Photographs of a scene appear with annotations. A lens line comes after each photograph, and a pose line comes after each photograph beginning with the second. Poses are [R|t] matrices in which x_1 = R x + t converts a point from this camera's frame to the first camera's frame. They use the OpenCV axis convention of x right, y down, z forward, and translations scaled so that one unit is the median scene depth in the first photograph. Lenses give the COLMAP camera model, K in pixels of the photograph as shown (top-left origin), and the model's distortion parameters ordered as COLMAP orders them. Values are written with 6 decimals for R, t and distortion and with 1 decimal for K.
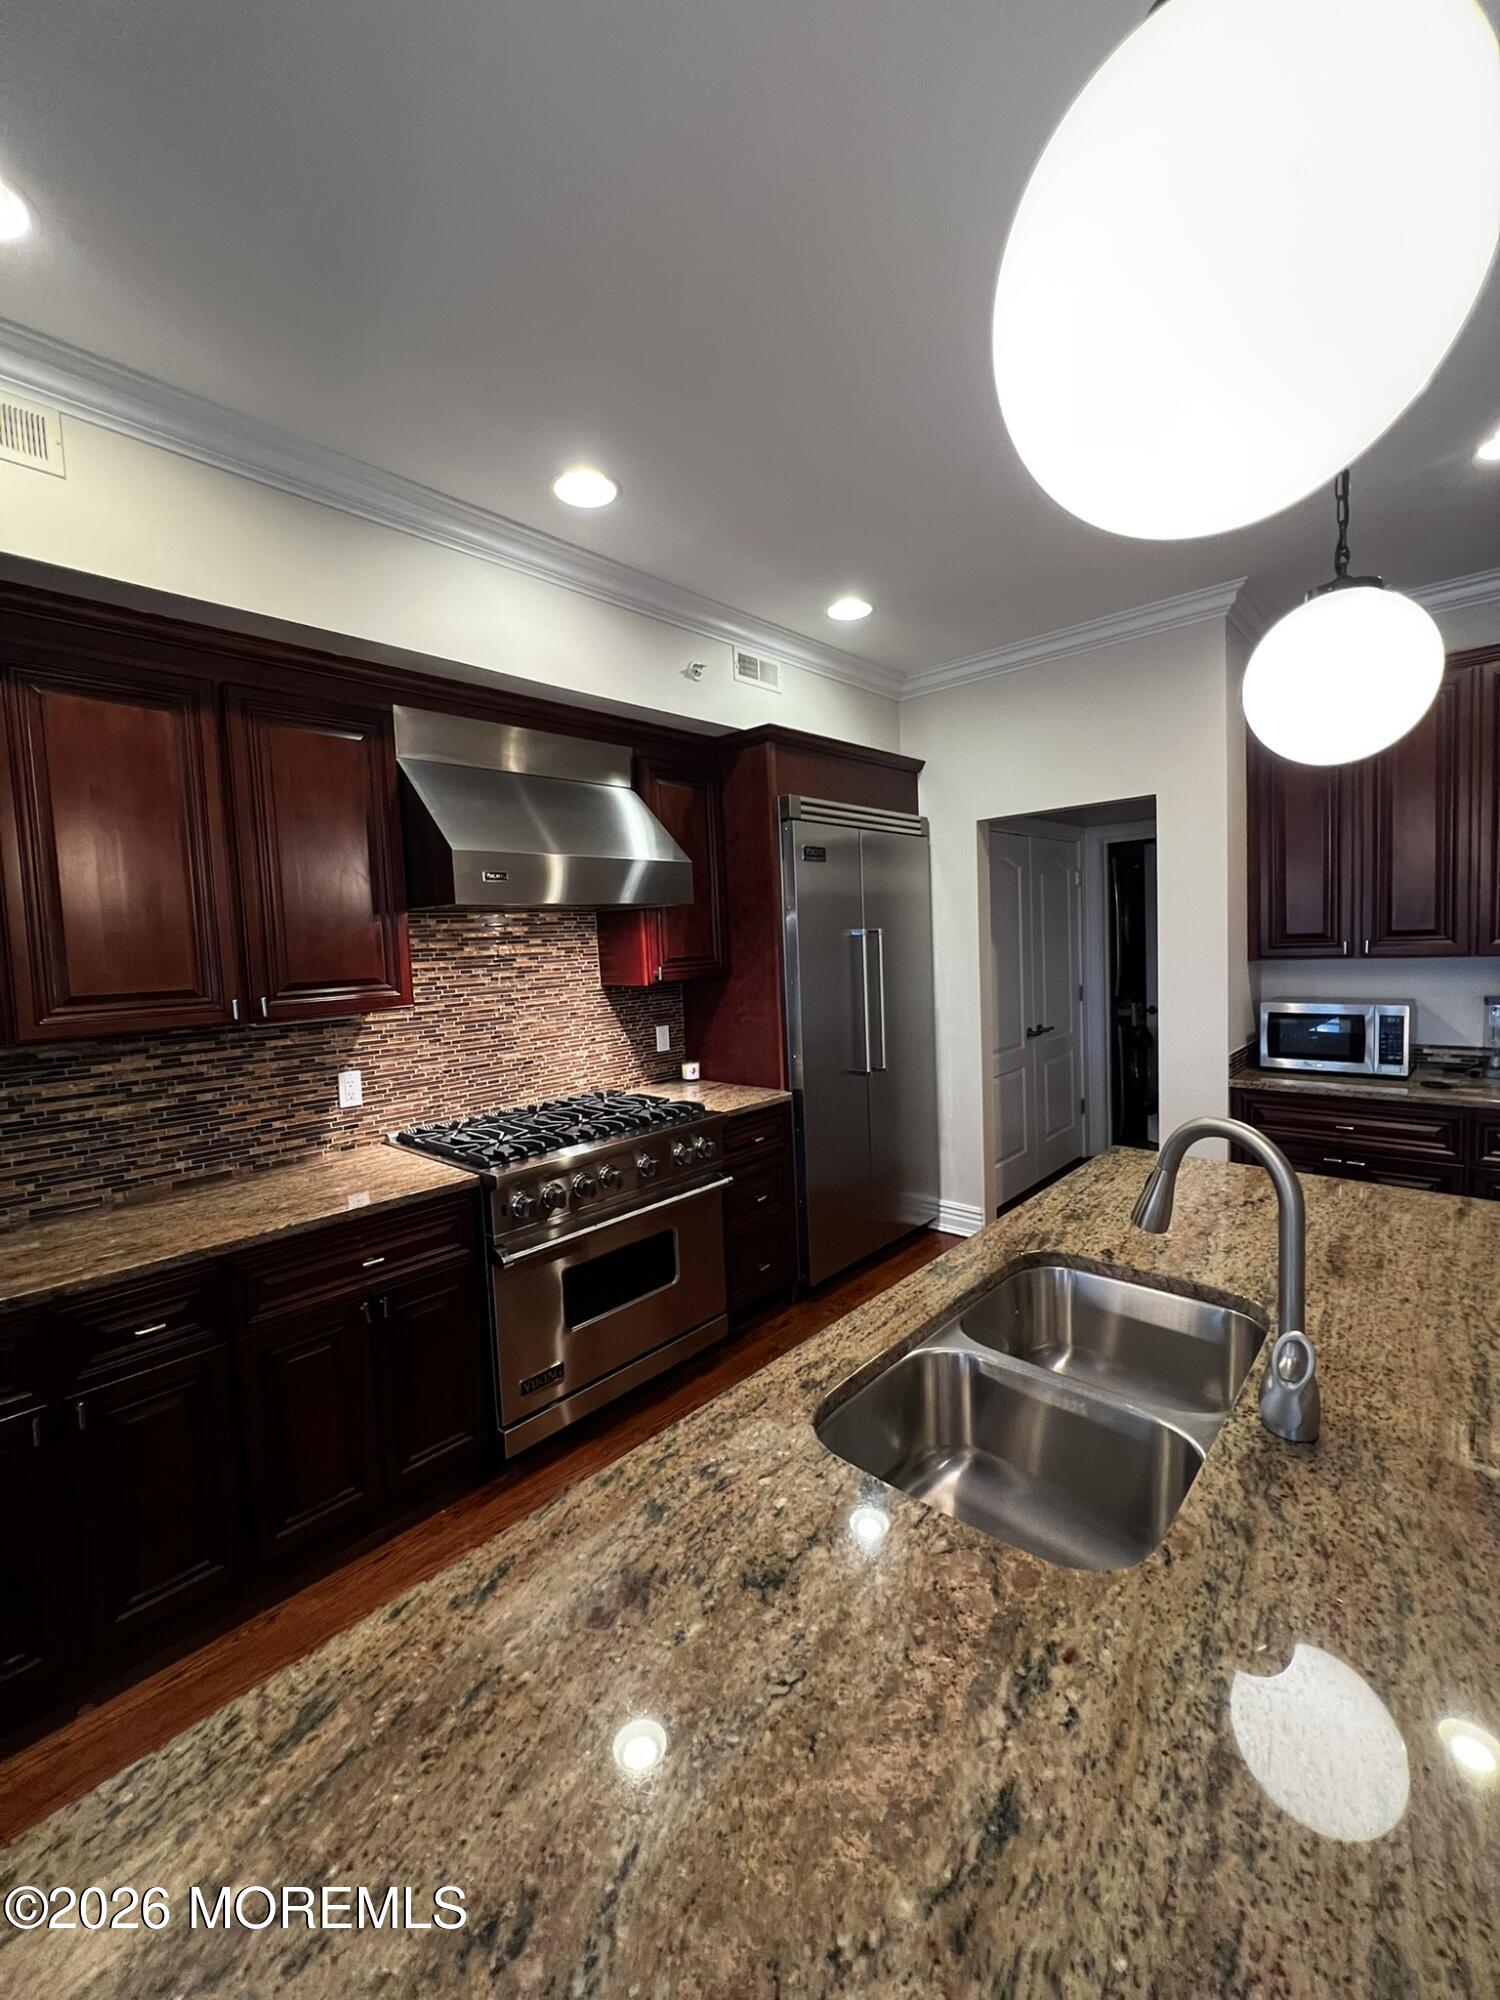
lens RADIAL K [[799.1, 0, 757.0], [0, 799.1, 995.4], [0, 0, 1]] dist [-0.000459, -0.000082]
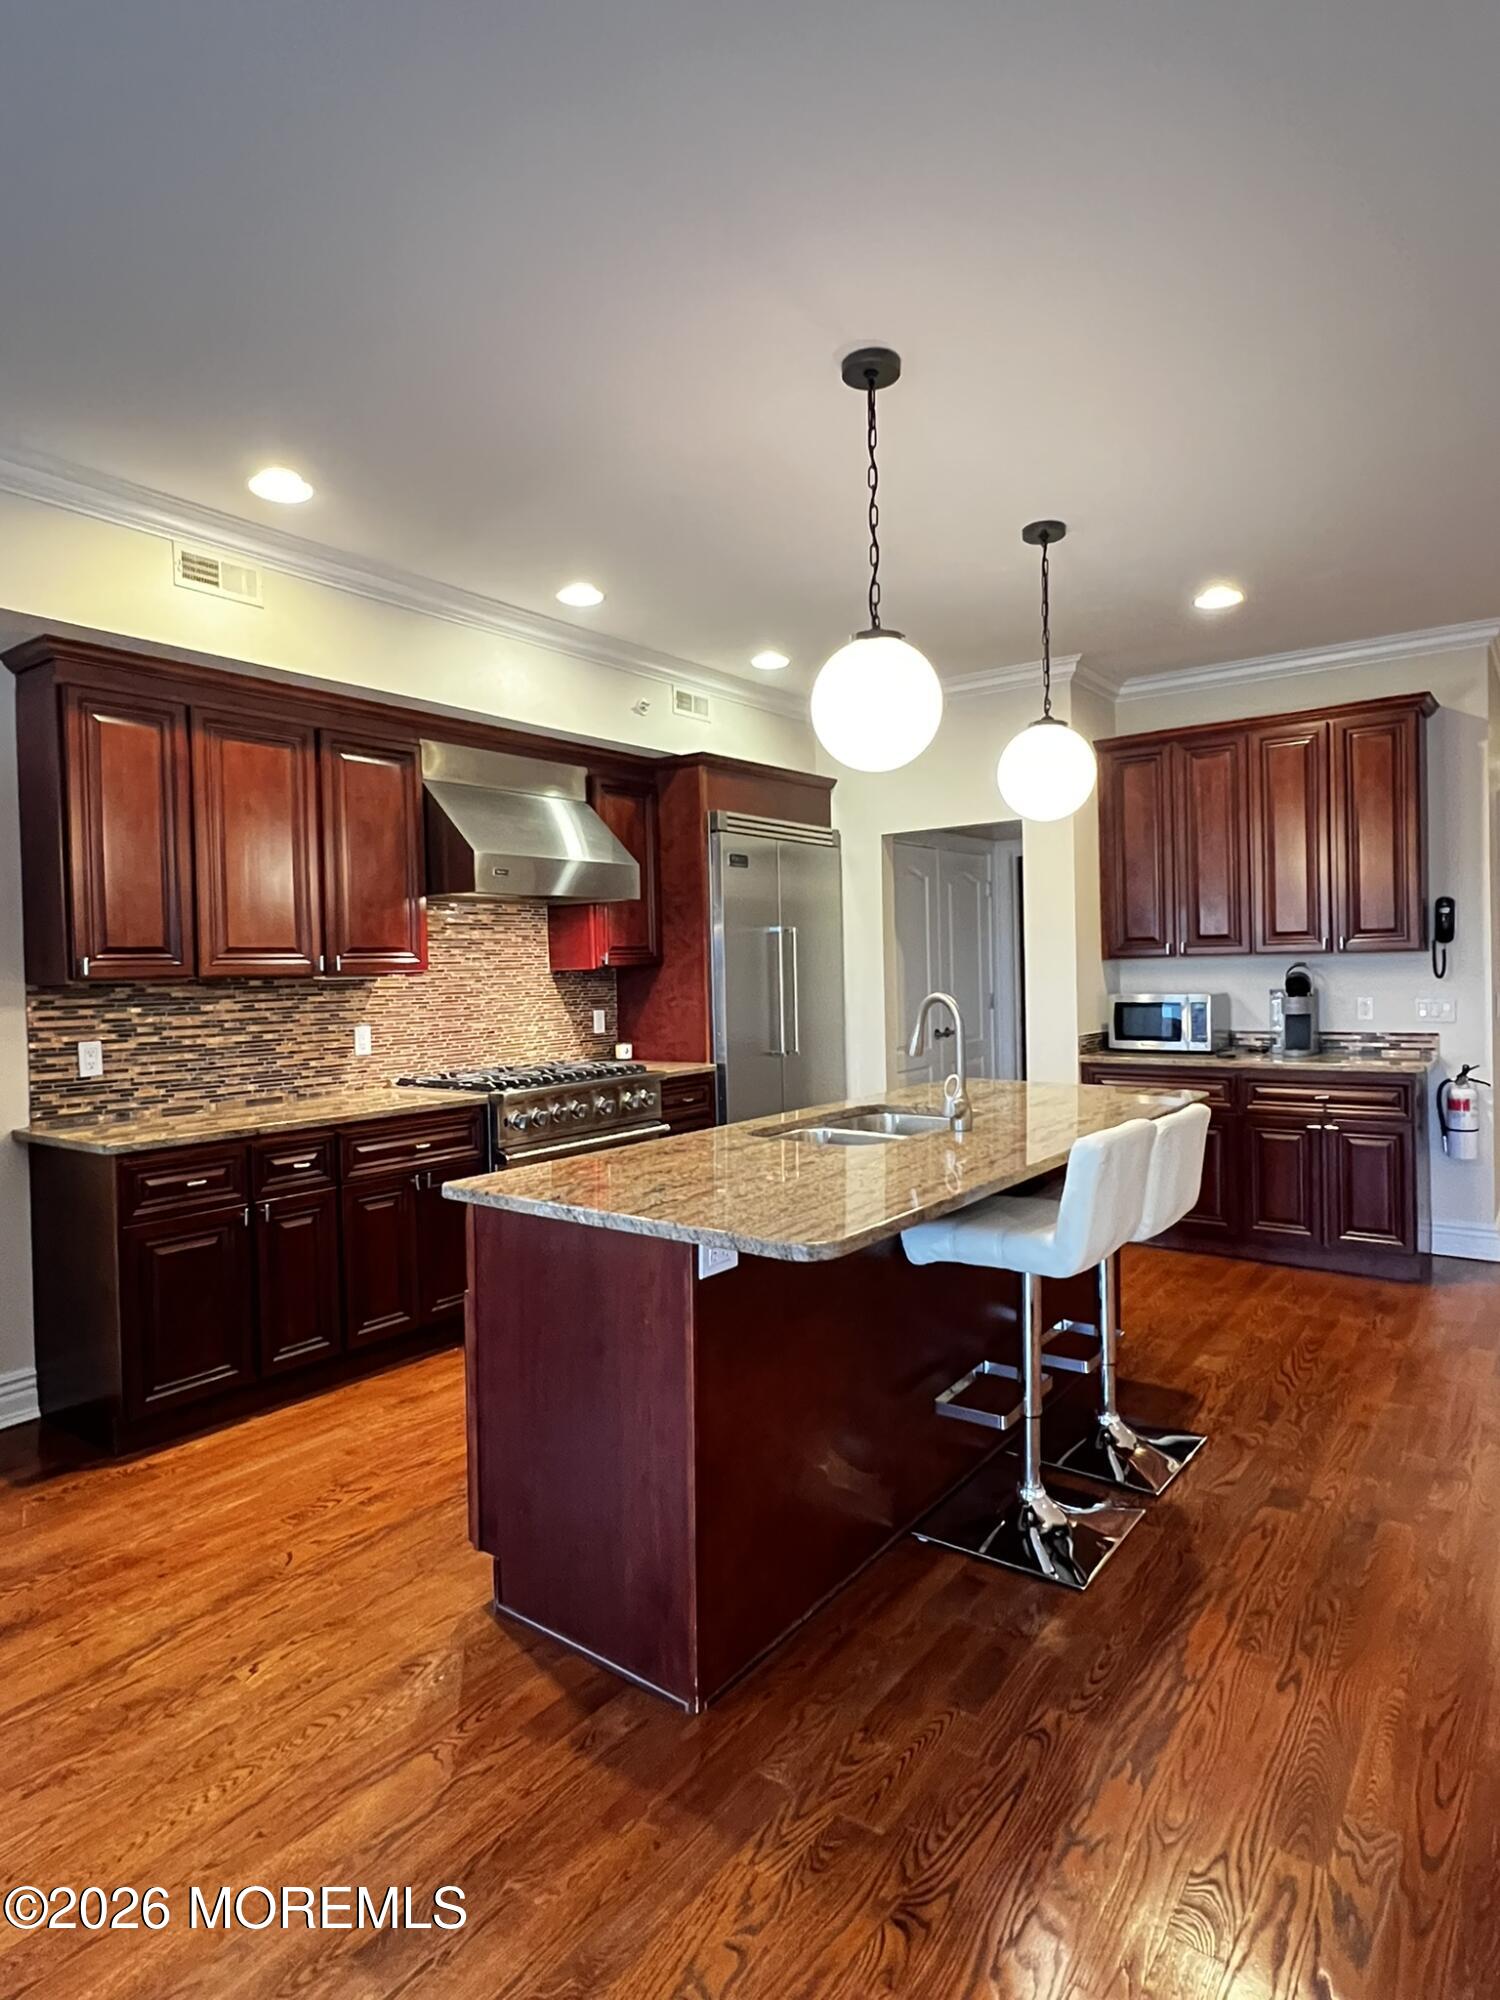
lens RADIAL K [[1109.7, 0, 746.9], [0, 1109.7, 992.1], [0, 0, 1]] dist [0.000060, 0.000023]
pose [[0.995330, 0.016493, 0.095111, -0.071730], [-0.011639, 0.998612, -0.051358, 0.105858], [-0.095826, 0.050012, 0.994141, -0.652107]]
